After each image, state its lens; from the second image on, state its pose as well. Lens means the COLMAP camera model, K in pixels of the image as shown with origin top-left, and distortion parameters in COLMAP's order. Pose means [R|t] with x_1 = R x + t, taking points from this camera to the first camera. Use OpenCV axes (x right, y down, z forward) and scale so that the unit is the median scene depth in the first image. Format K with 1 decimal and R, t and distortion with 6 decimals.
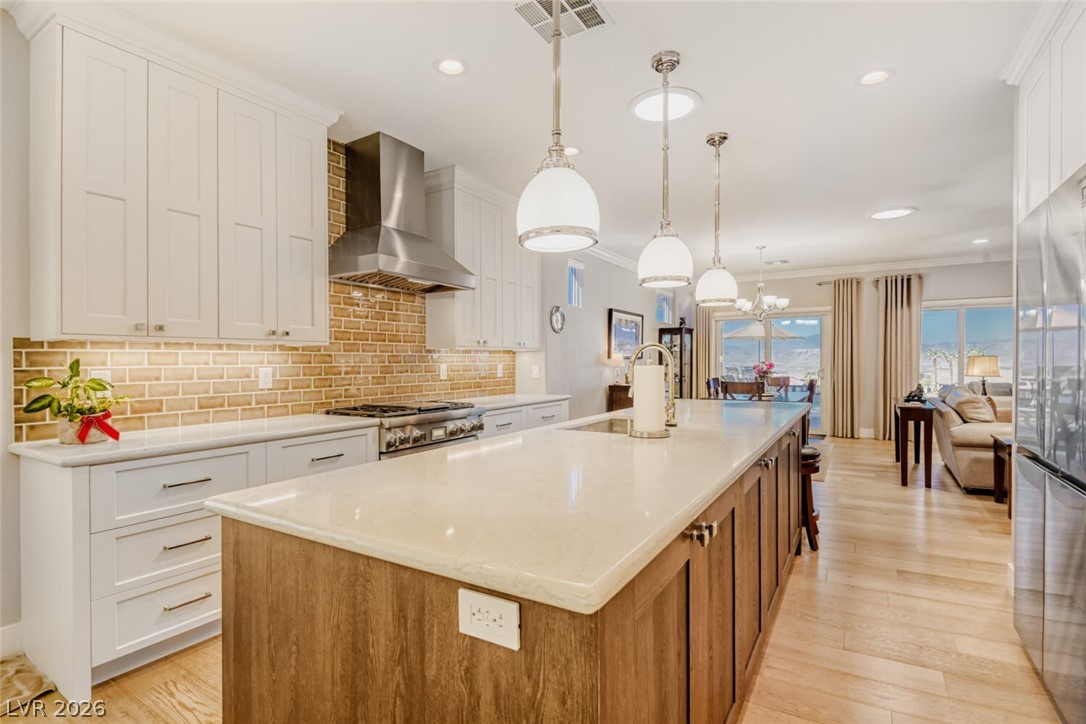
lens RADIAL K [[517.1, 0, 536.8], [0, 517.1, 365.0], [0, 0, 1]] dist [-0.001162, -0.000144]
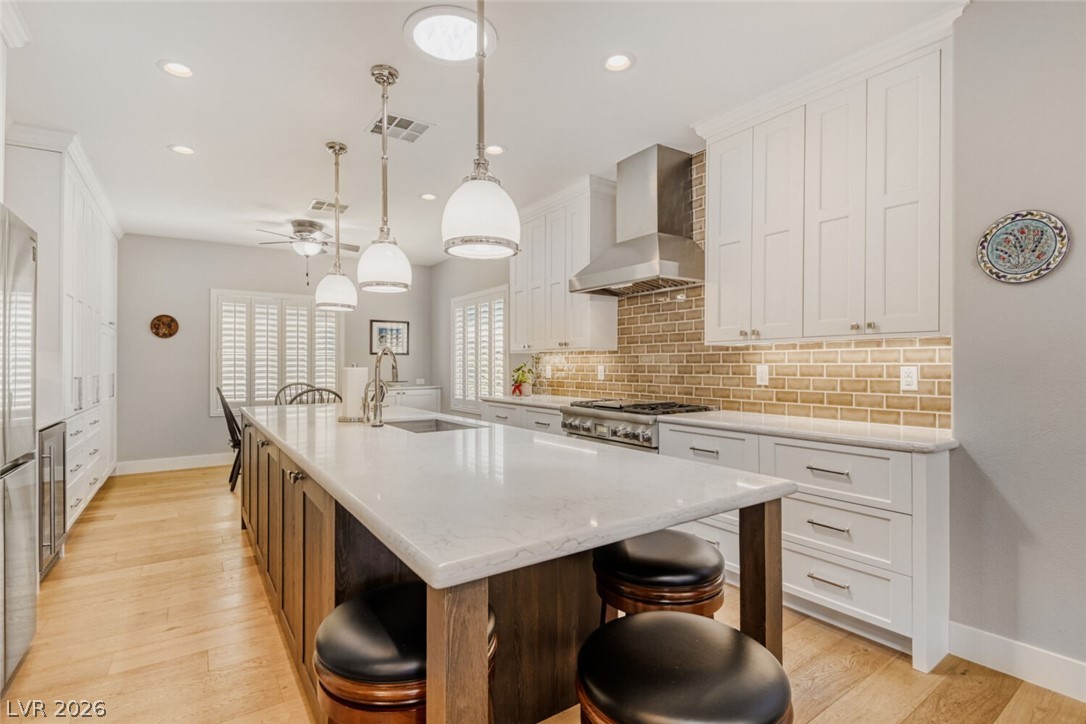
lens RADIAL K [[517.1, 0, 542.8], [0, 517.1, 361.2], [0, 0, 1]] dist [-0.001162, -0.000144]
pose [[-0.403023, 0.004850, -0.915177, 0.718834], [0.002157, 0.999988, 0.004350, -0.011813], [0.915187, -0.000221, -0.403028, 1.147351]]
